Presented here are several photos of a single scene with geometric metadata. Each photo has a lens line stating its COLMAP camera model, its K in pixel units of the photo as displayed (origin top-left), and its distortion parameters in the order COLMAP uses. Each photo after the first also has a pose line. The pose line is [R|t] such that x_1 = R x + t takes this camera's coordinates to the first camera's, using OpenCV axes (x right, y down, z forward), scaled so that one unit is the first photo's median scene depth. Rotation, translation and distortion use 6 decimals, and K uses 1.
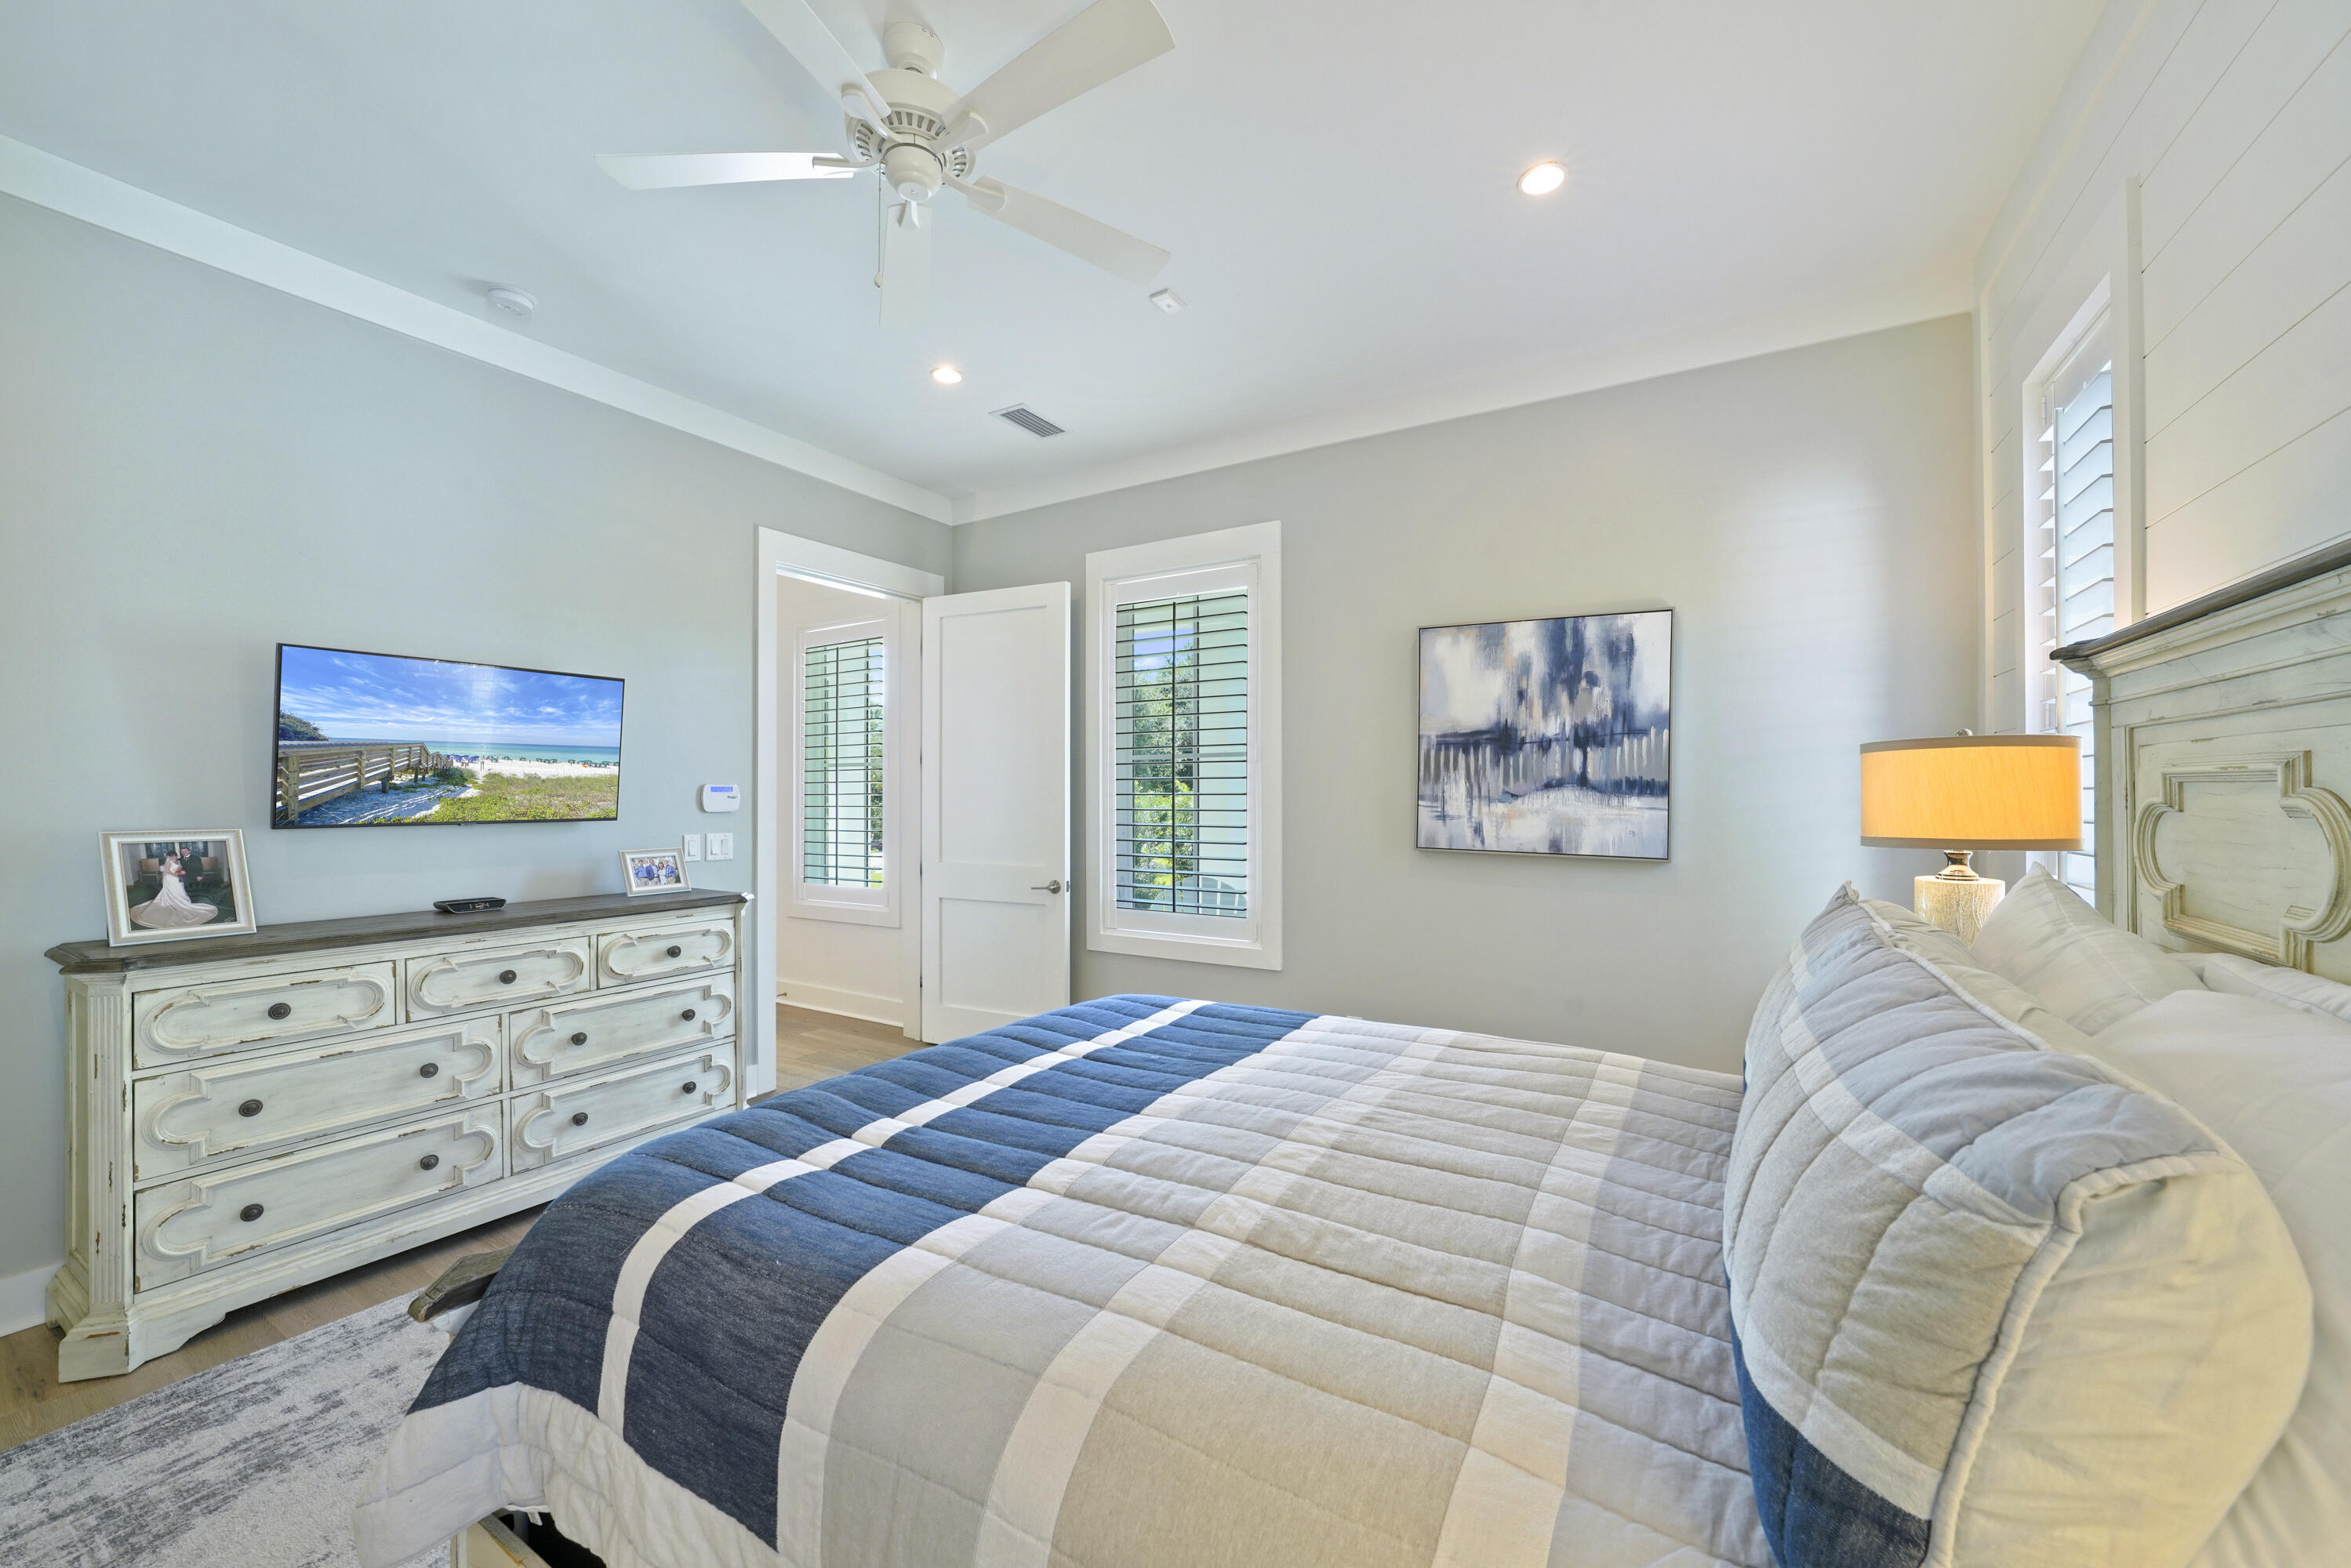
lens RADIAL K [[860.9, 0, 1178.1], [0, 860.9, 788.7], [0, 0, 1]] dist [-0.019204, 0.002275]
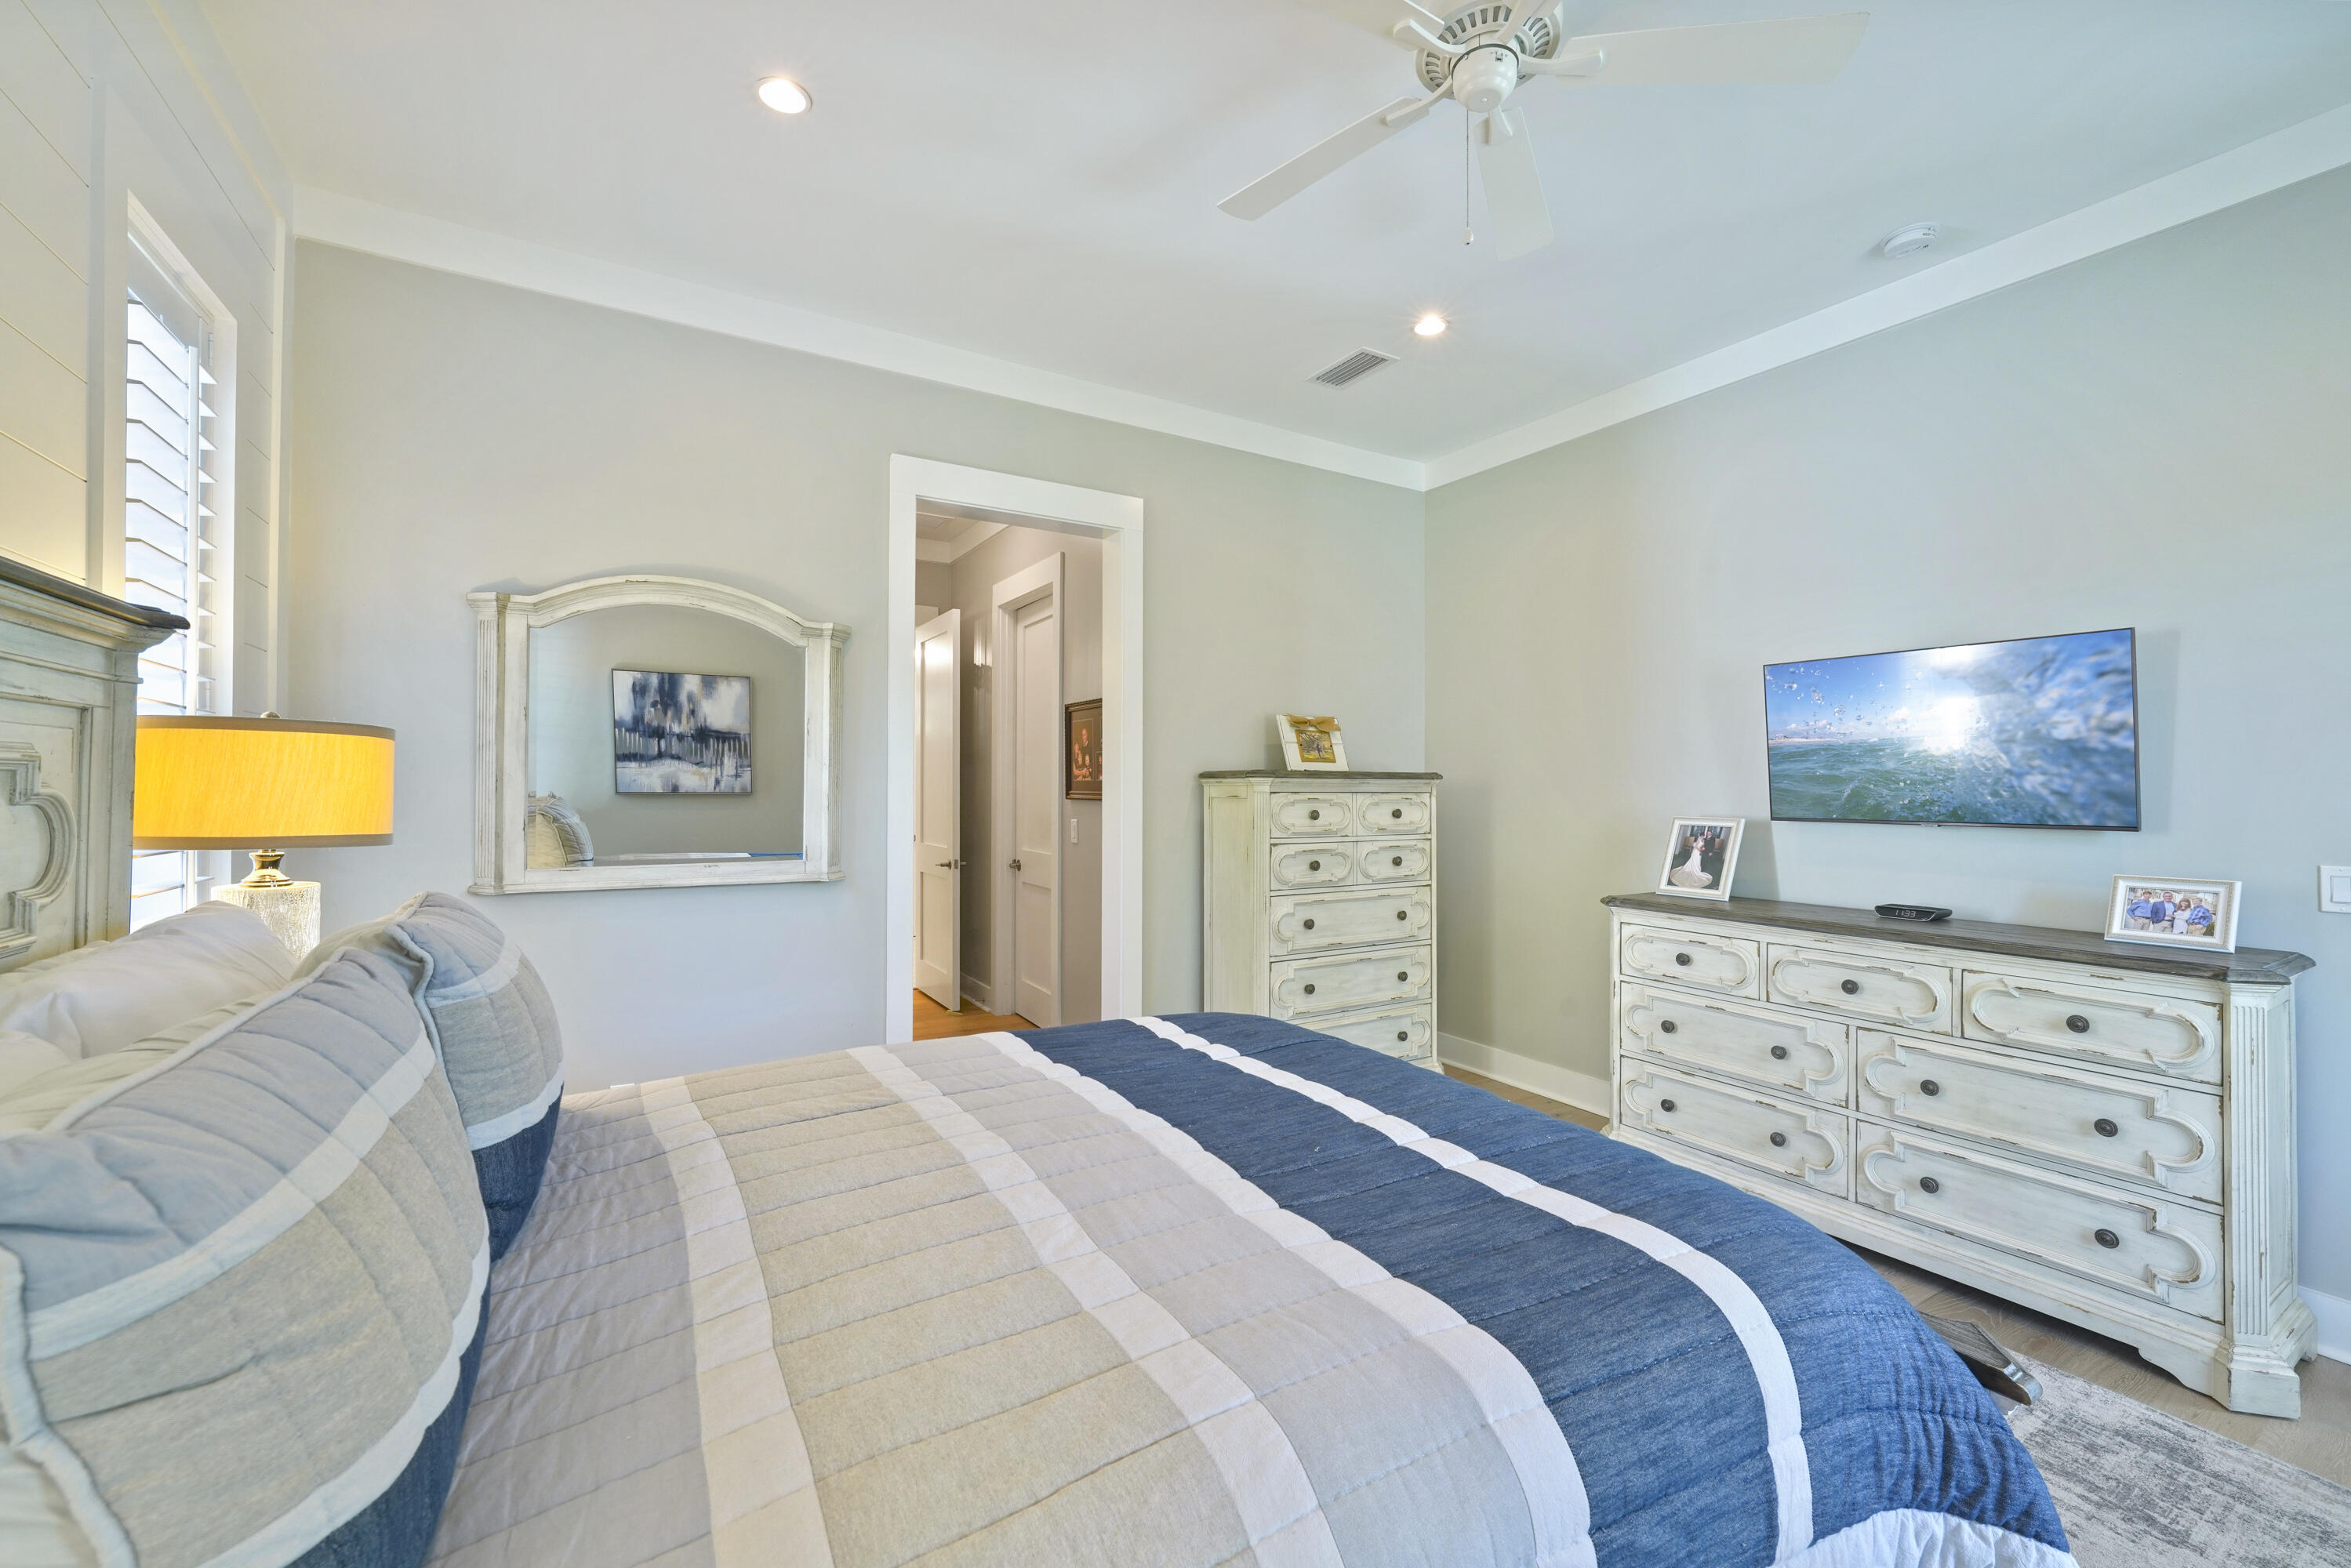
lens RADIAL K [[988.1, 0, 1172.0], [0, 988.1, 778.2], [0, 0, 1]] dist [-0.010444, 0.003146]
pose [[-0.480926, -0.006683, -0.876736, 0.520354], [0.002498, 0.999956, -0.008992, -0.000868], [0.876758, -0.006514, -0.480888, 0.863807]]
